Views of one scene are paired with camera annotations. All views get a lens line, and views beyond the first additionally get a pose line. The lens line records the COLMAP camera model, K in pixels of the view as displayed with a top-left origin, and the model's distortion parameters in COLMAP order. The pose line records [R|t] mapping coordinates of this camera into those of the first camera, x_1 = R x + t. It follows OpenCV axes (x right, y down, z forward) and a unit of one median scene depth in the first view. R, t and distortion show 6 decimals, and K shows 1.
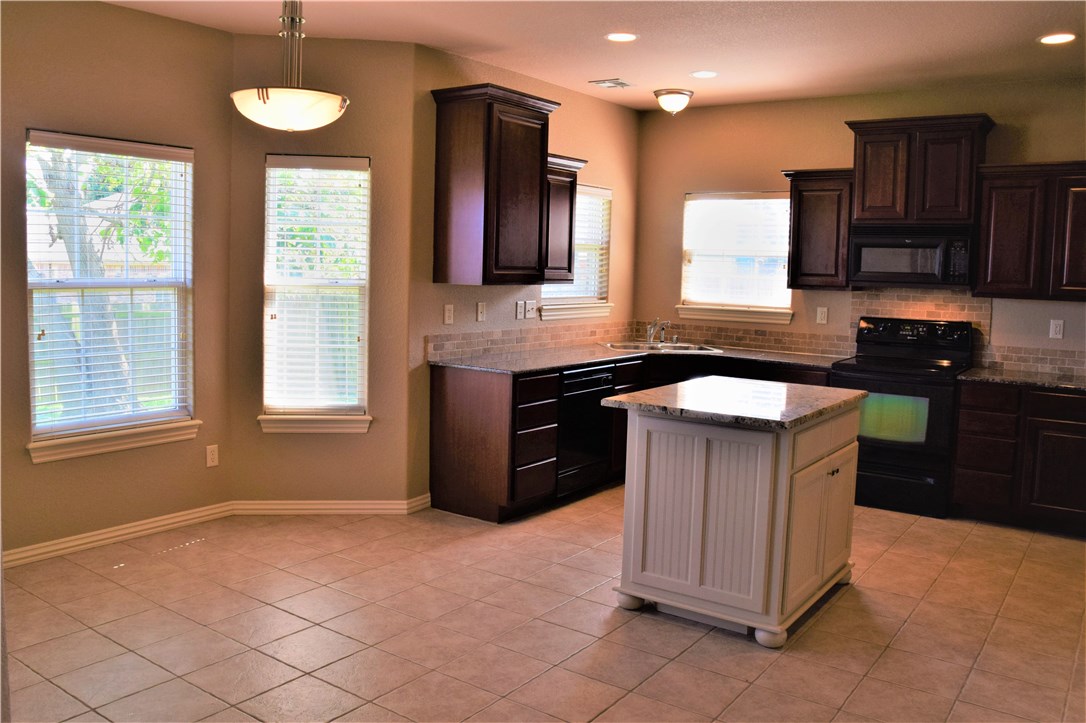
lens RADIAL K [[888.7, 0, 521.3], [0, 888.7, 333.4], [0, 0, 1]] dist [-0.134141, 0.090298]
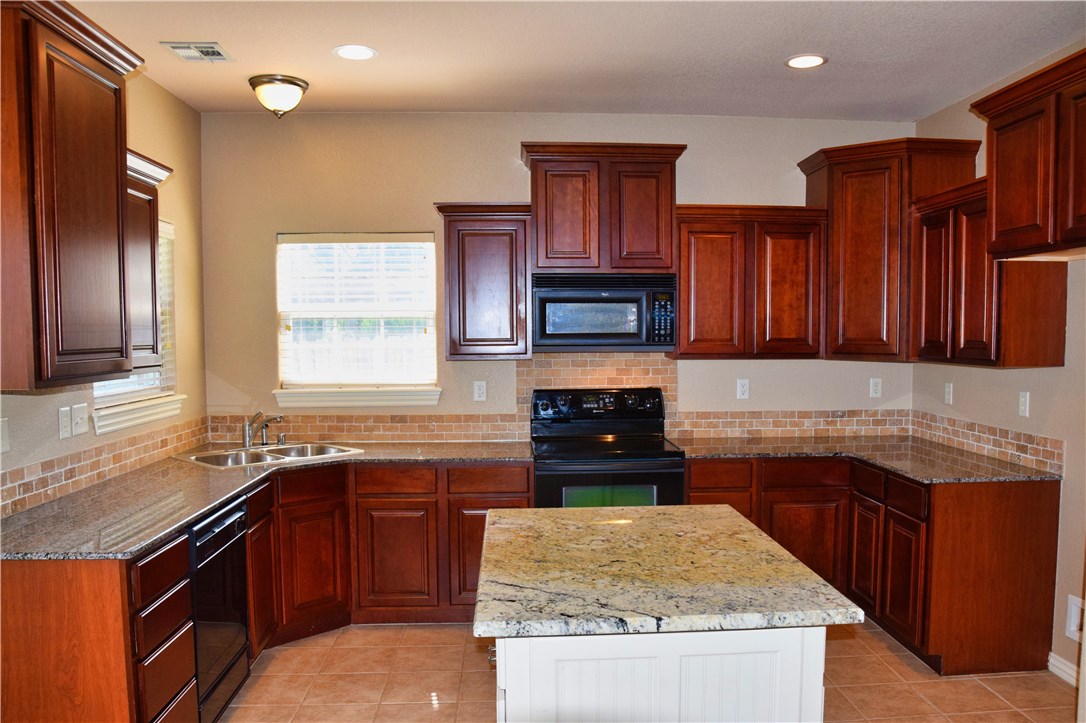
lens RADIAL K [[857.2, 0, 570.9], [0, 857.2, 394.6], [0, 0, 1]] dist [-0.137883, 0.099118]
pose [[0.758363, -0.075466, 0.647449, -0.101251], [0.072900, 0.996863, 0.030805, -0.038428], [-0.647743, 0.023838, 0.761486, 0.398041]]
